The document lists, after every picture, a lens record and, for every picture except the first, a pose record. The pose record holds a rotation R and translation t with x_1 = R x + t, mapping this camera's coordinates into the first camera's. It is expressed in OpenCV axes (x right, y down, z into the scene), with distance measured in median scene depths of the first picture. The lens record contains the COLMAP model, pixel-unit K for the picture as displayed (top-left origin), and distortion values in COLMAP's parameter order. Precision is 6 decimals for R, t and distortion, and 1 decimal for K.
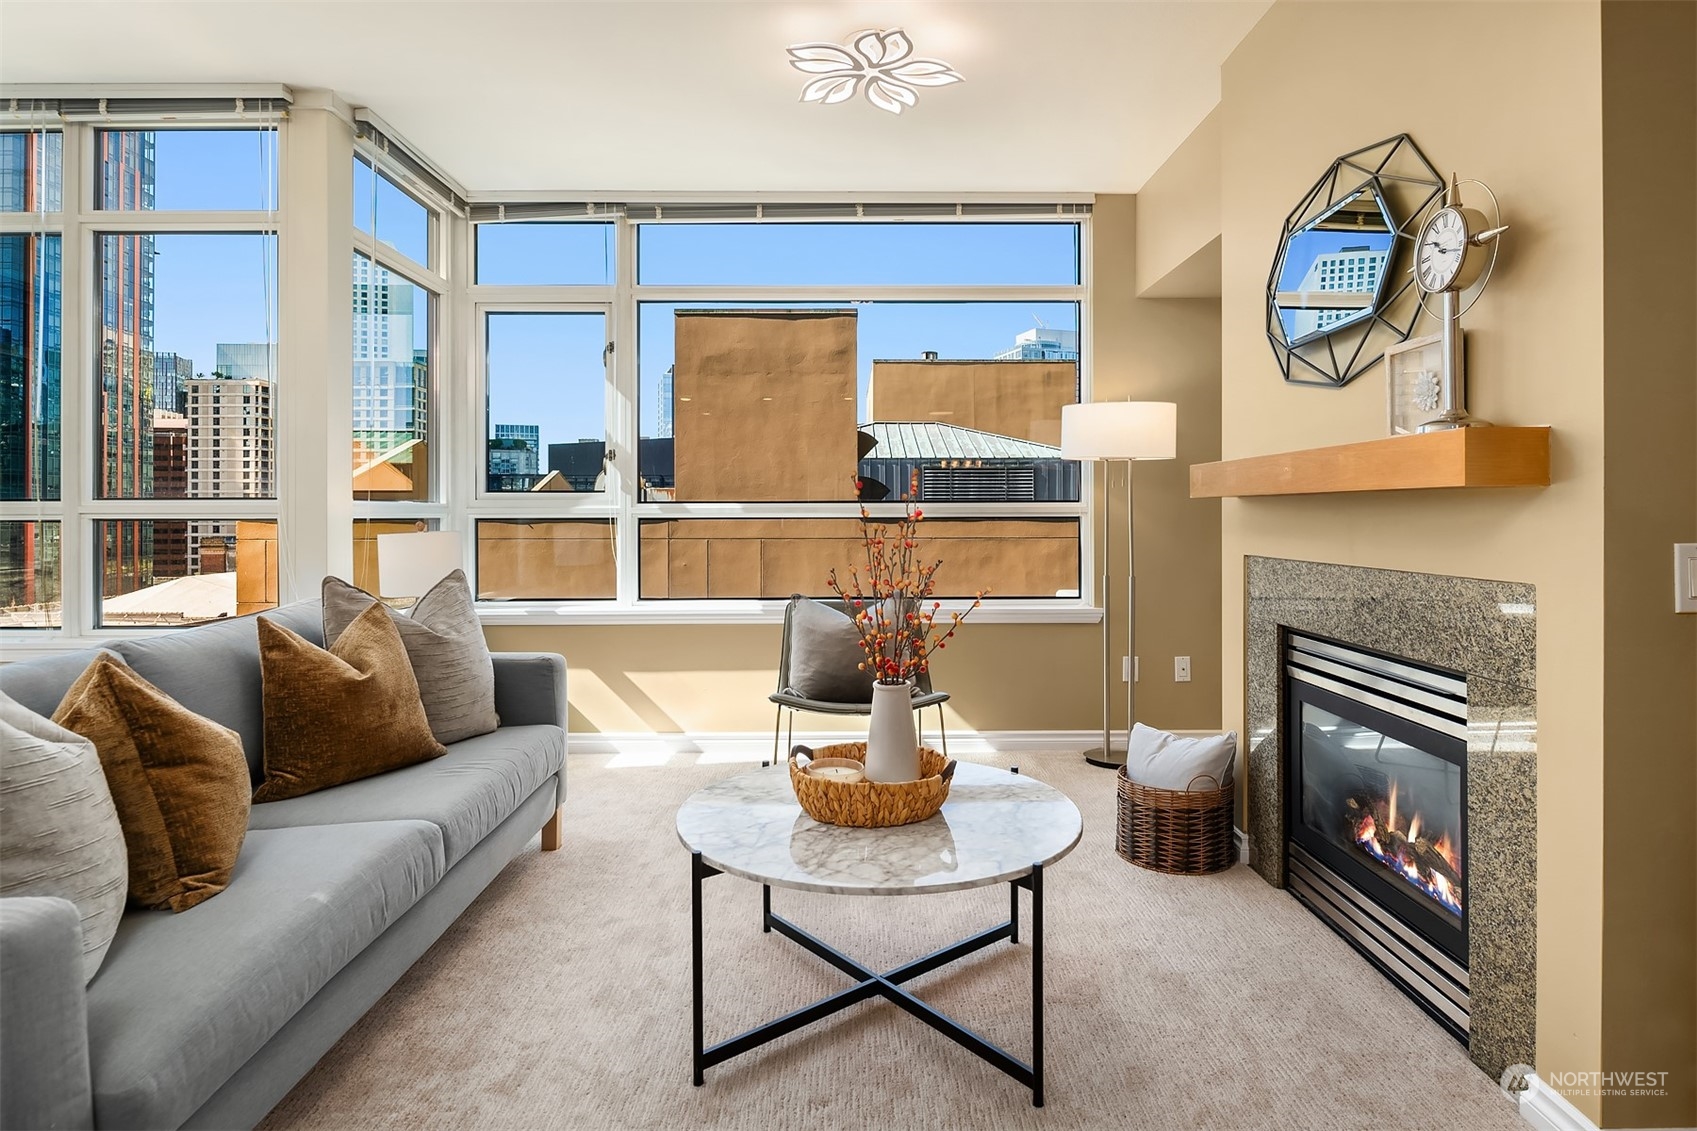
lens RADIAL K [[921.4, 0, 852.0], [0, 921.4, 513.8], [0, 0, 1]] dist [-0.004949, -0.006096]
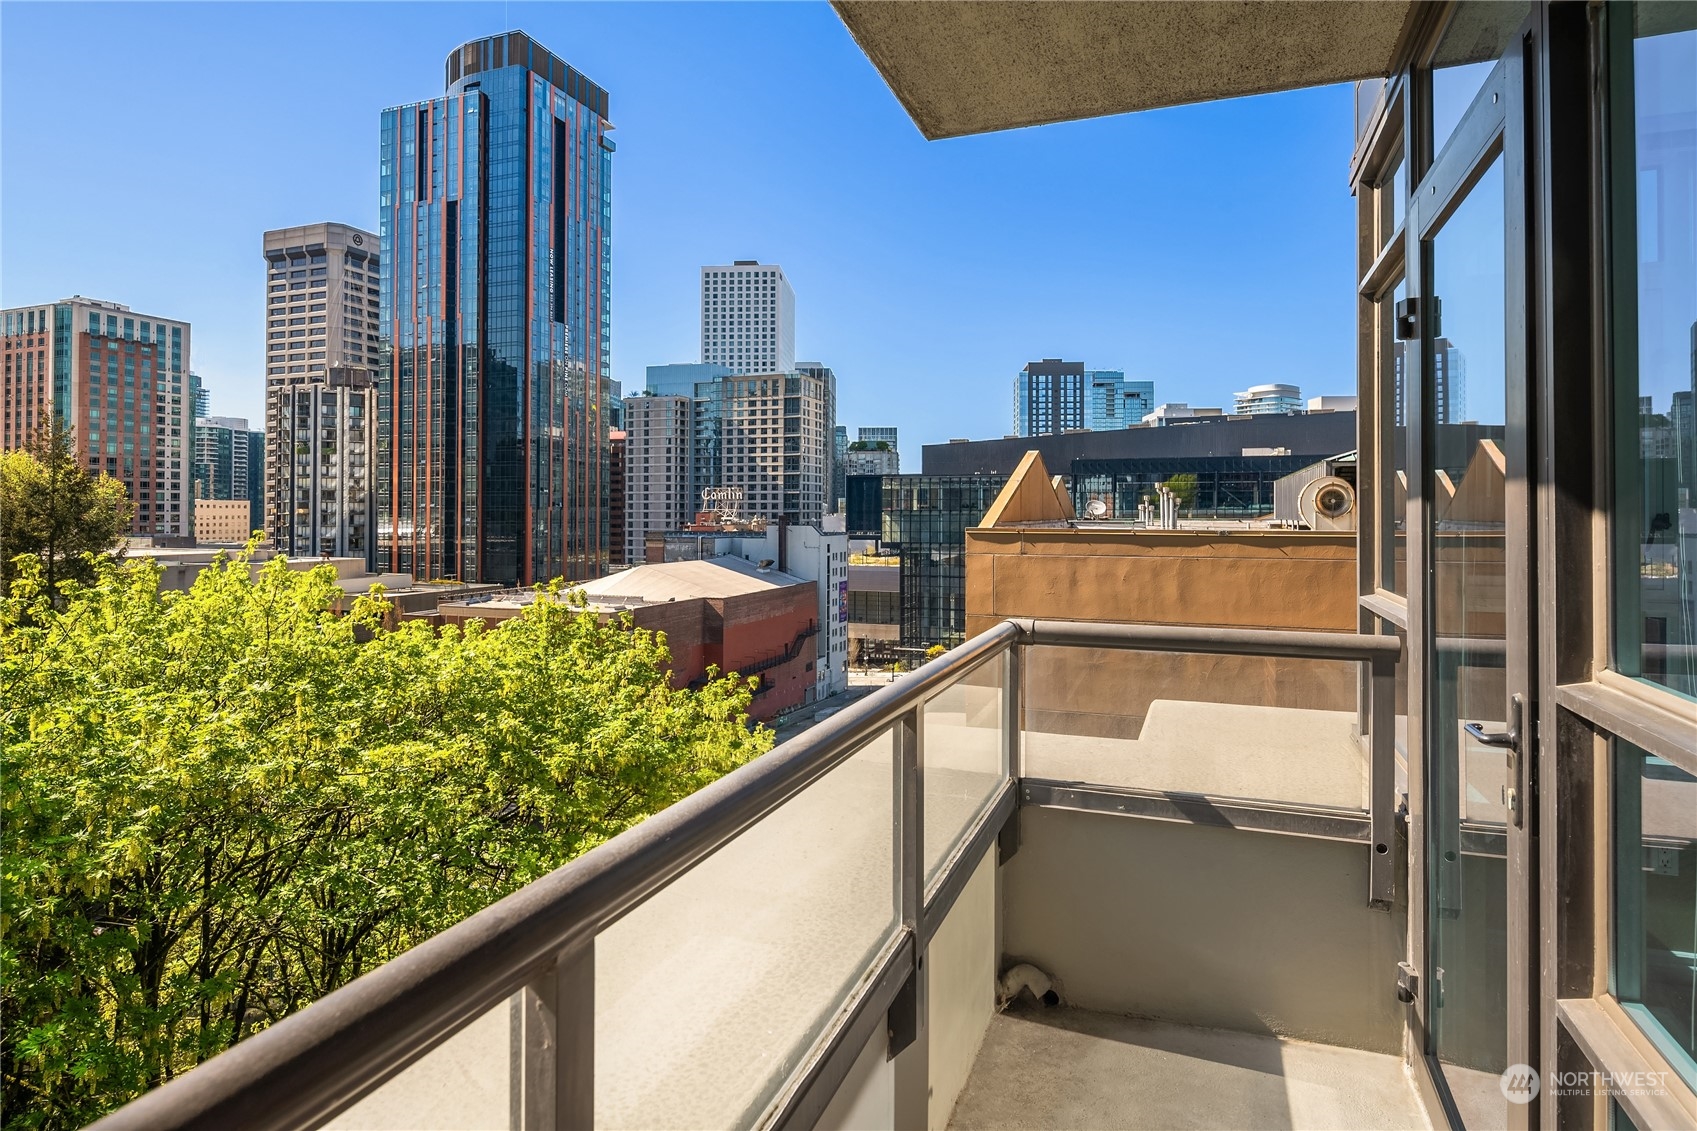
lens RADIAL K [[921.4, 0, 843.7], [0, 921.4, 503.5], [0, 0, 1]] dist [-0.004949, -0.006096]
pose [[0.930804, -0.002095, -0.365514, -1.493125], [-0.000664, 0.999972, -0.007423, -0.096012], [0.365519, 0.007152, 0.930776, -0.105149]]
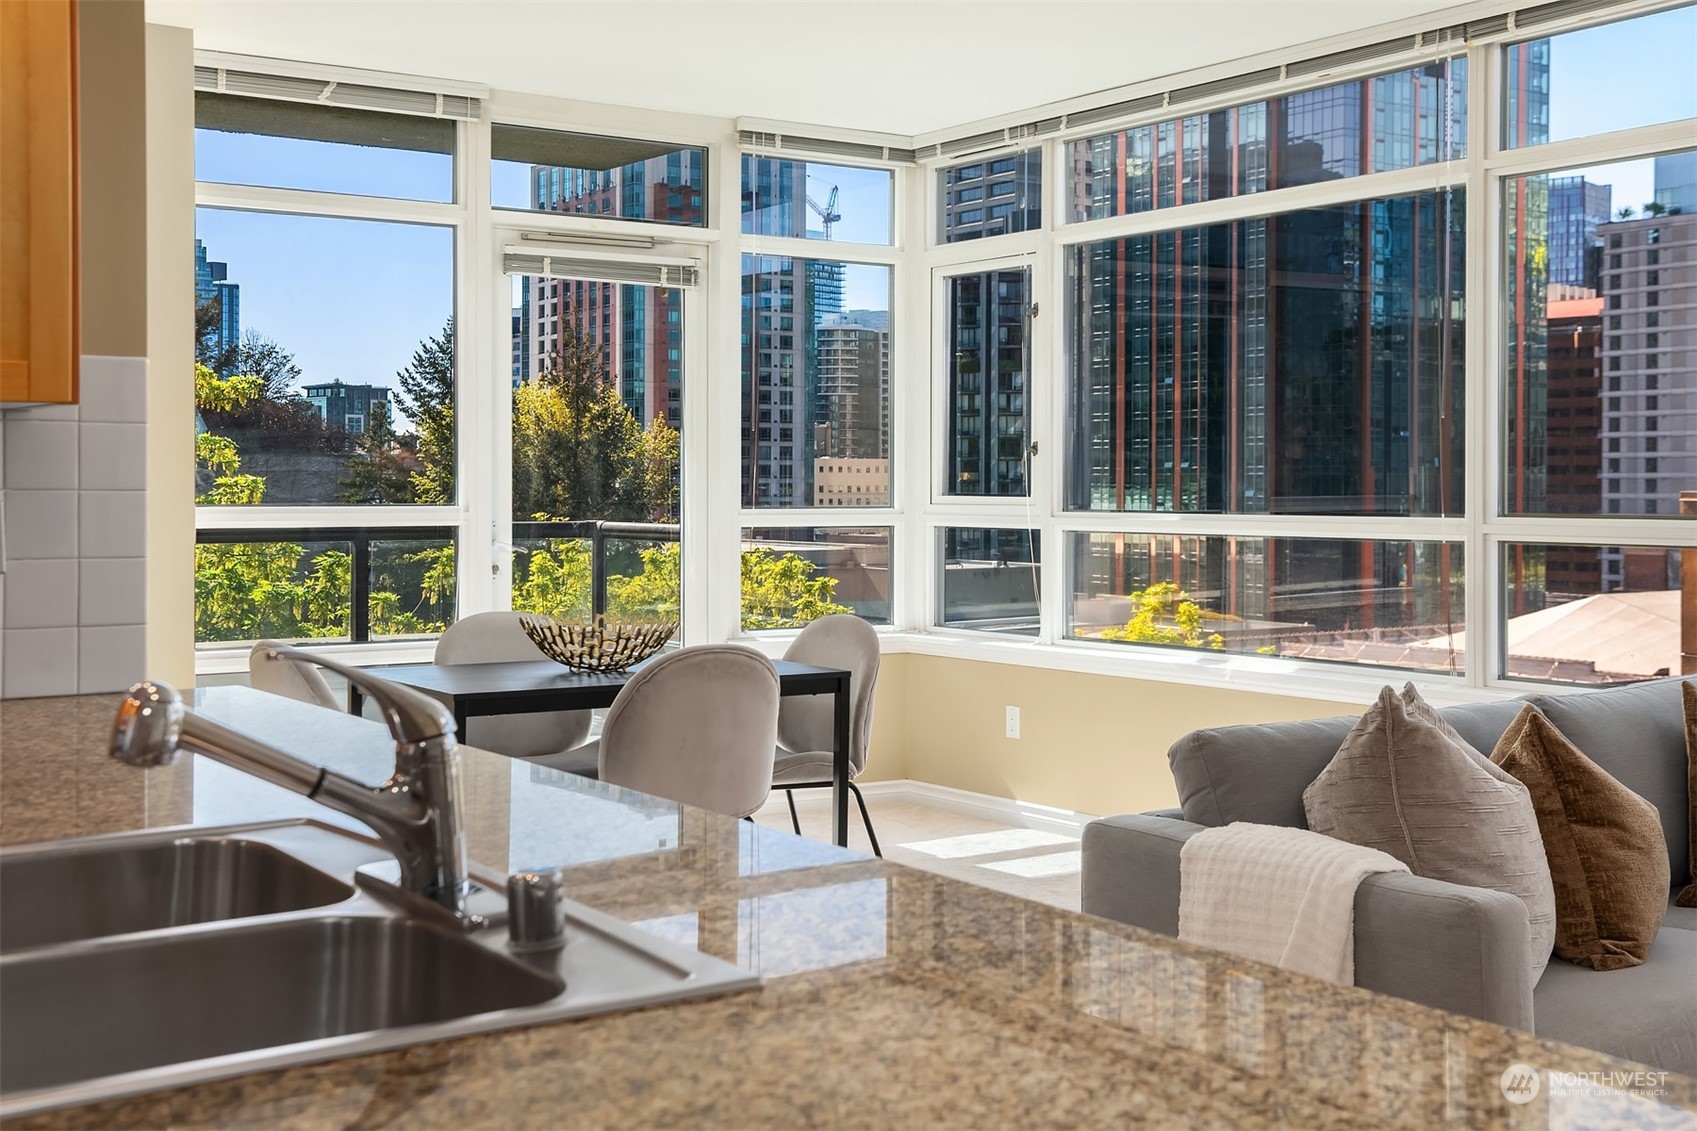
lens RADIAL K [[2006.7, 0, 859.3], [0, 2006.7, 495.0], [0, 0, 1]] dist [0.064533, 0.000000]
pose [[0.558203, 0.006298, -0.829681, 0.322442], [0.001987, 0.999958, 0.008928, -0.052262], [0.829702, -0.006632, 0.558167, -0.448902]]
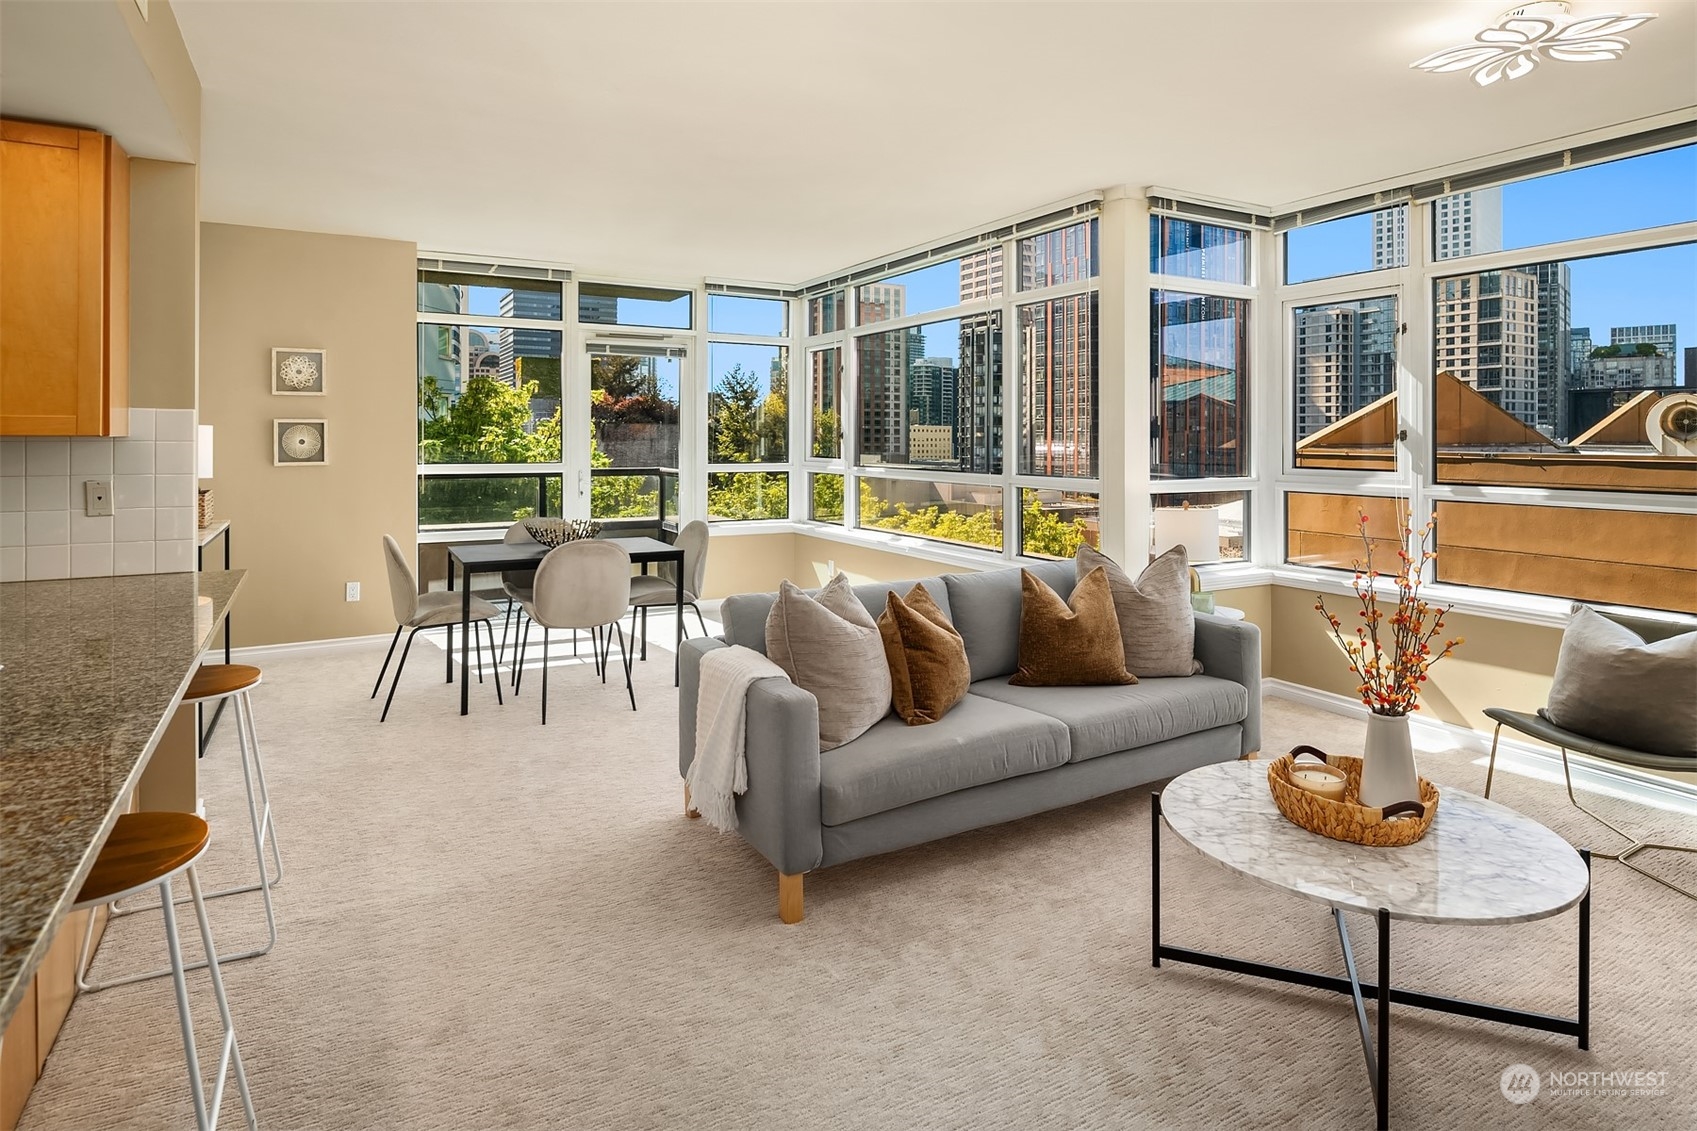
lens RADIAL K [[921.4, 0, 857.7], [0, 921.4, 435.4], [0, 0, 1]] dist [-0.004949, -0.006096]
pose [[0.485365, 0.001636, -0.874310, 0.449014], [-0.000012, 0.999998, 0.001865, -0.089240], [0.874312, -0.000895, 0.485364, -0.018309]]
